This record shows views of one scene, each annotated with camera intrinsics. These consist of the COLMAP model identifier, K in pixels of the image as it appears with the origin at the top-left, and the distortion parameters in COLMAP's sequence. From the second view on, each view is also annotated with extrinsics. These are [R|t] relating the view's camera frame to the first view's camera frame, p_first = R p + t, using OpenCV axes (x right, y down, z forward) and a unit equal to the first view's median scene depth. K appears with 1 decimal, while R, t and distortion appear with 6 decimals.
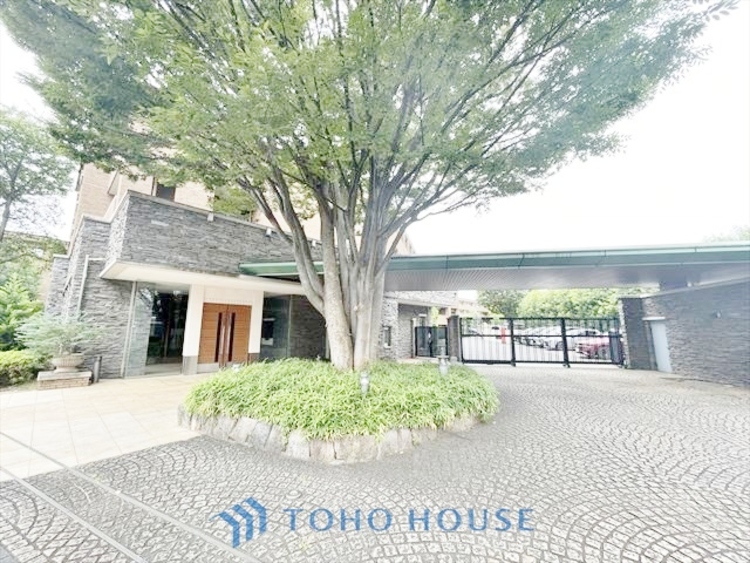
lens RADIAL K [[300.9, 0, 370.4], [0, 300.9, 280.2], [0, 0, 1]] dist [-0.006219, 0.000138]
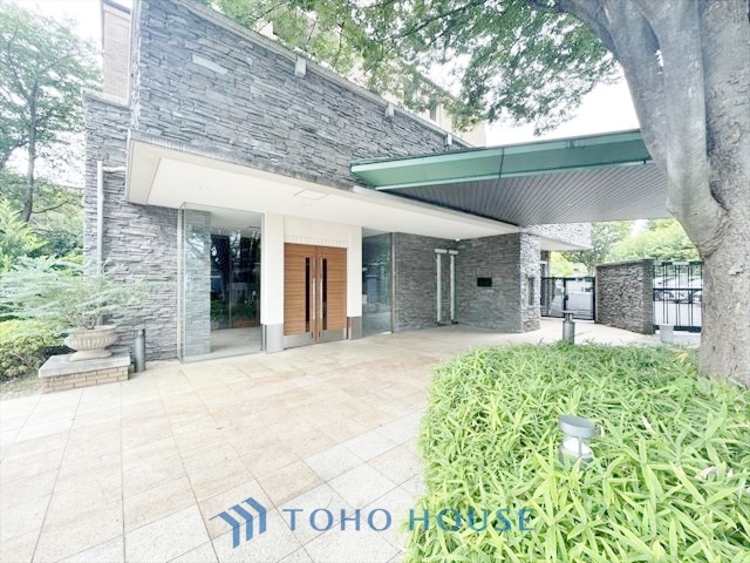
lens RADIAL K [[300.9, 0, 370.4], [0, 300.9, 280.2], [0, 0, 1]] dist [-0.006219, 0.000138]
pose [[0.992620, -0.007415, -0.121041, -0.331219], [0.026409, 0.987391, 0.156083, 0.065663], [0.118357, -0.158127, 0.980300, 0.427842]]
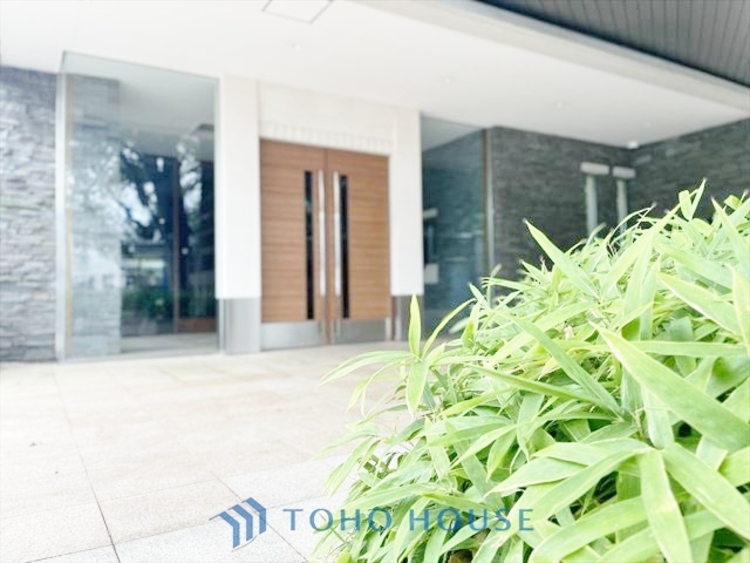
lens RADIAL K [[567.5, 0, 375.0], [0, 567.5, 281.5], [0, 0, 1]] dist [0.093598, -0.152368]
pose [[0.962165, -0.027654, -0.271060, -0.309453], [0.065982, 0.988874, 0.133324, 0.172278], [0.264357, -0.146165, 0.953284, 0.483432]]
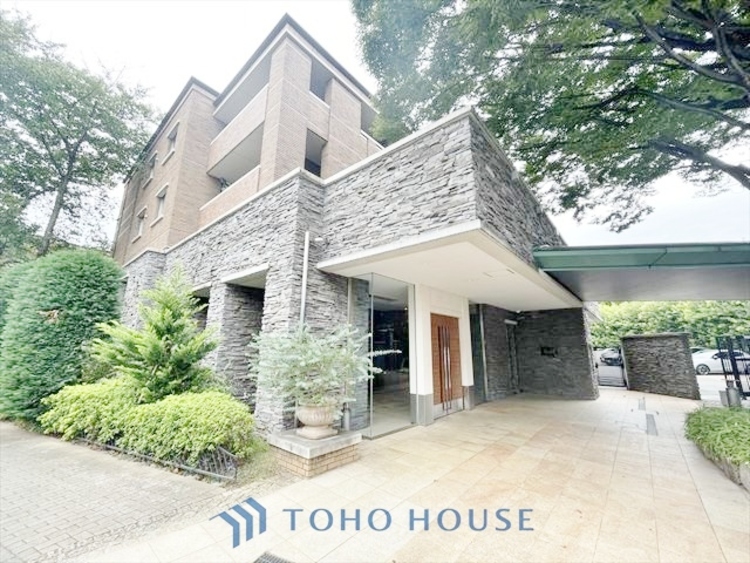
lens RADIAL K [[300.9, 0, 370.4], [0, 300.9, 280.2], [0, 0, 1]] dist [-0.006219, 0.000138]
pose [[0.999453, 0.012980, 0.030405, -0.792820], [-0.011277, 0.998394, -0.055527, 0.046509], [-0.031077, 0.055154, 0.997994, 0.364521]]
